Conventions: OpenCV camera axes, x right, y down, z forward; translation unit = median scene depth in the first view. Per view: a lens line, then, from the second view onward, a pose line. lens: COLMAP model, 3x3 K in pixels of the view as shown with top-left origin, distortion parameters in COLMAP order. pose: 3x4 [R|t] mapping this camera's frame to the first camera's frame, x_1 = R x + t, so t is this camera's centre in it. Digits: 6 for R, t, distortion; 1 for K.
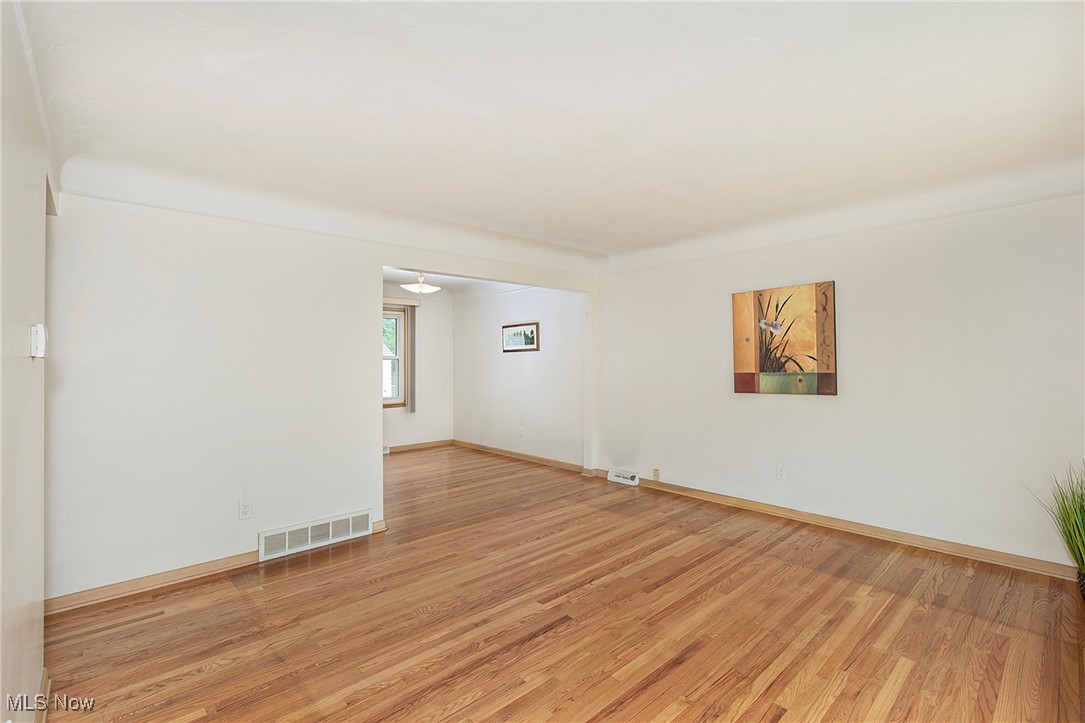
lens RADIAL K [[514.8, 0, 593.1], [0, 514.8, 345.8], [0, 0, 1]] dist [0.002148, -0.000185]
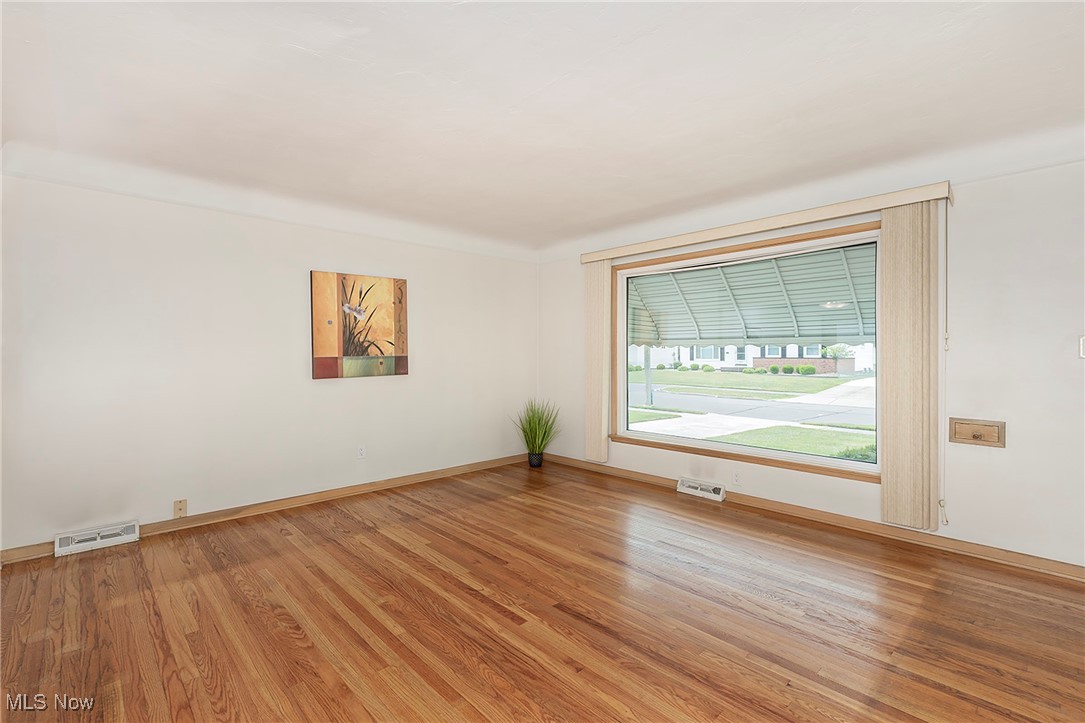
lens RADIAL K [[472.5, 0, 495.0], [0, 472.5, 352.7], [0, 0, 1]] dist [-0.001626, -0.000159]
pose [[0.079055, 0.013125, 0.996784, -0.618960], [-0.024792, 0.999630, -0.011197, 0.052399], [-0.996562, -0.023828, 0.079351, 0.707256]]
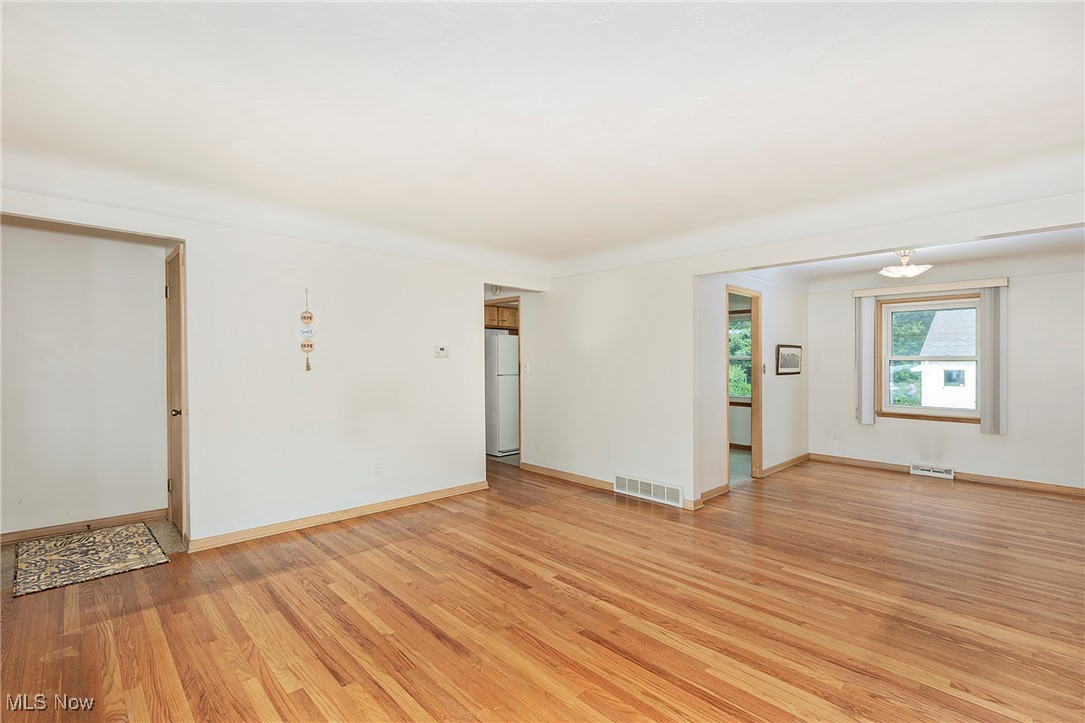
lens RADIAL K [[472.5, 0, 525.0], [0, 472.5, 370.7], [0, 0, 1]] dist [-0.001626, -0.000159]
pose [[-0.042419, 0.029919, -0.998652, 0.641195], [0.016178, 0.999441, 0.029256, 0.018637], [0.998969, -0.014915, -0.042879, 0.699401]]
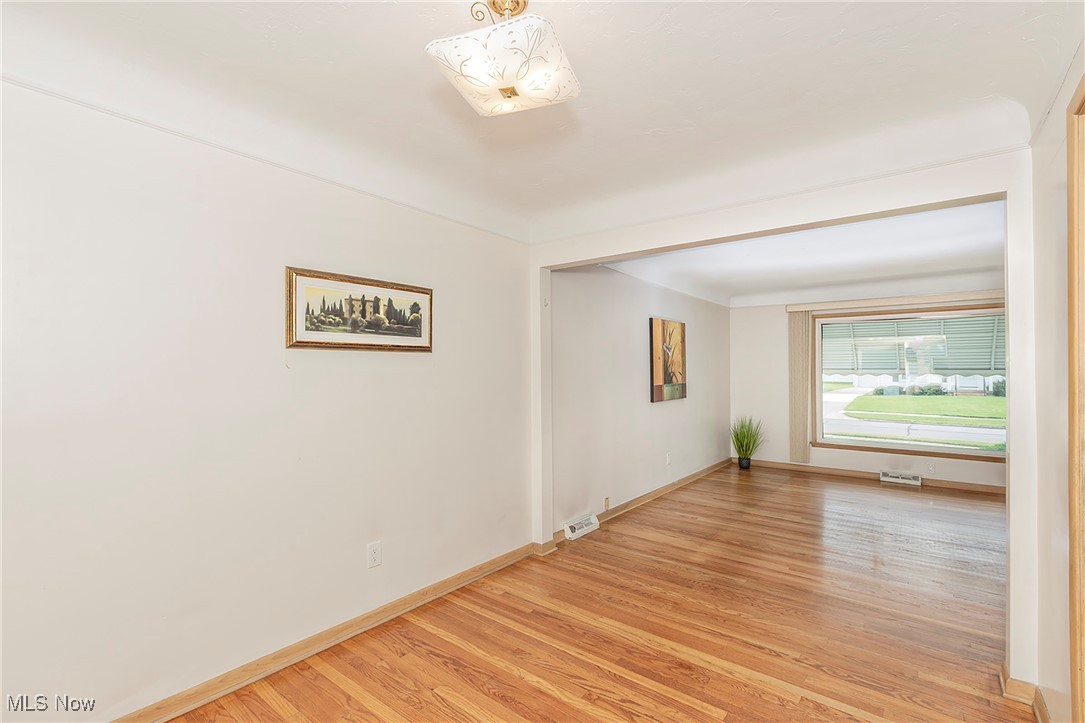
lens RADIAL K [[472.5, 0, 533.5], [0, 472.5, 359.8], [0, 0, 1]] dist [-0.001626, -0.000159]
pose [[-0.100582, 0.038692, 0.994176, -0.891877], [-0.025395, 0.998818, -0.041442, 0.053251], [-0.994605, -0.029416, -0.099481, 1.596264]]
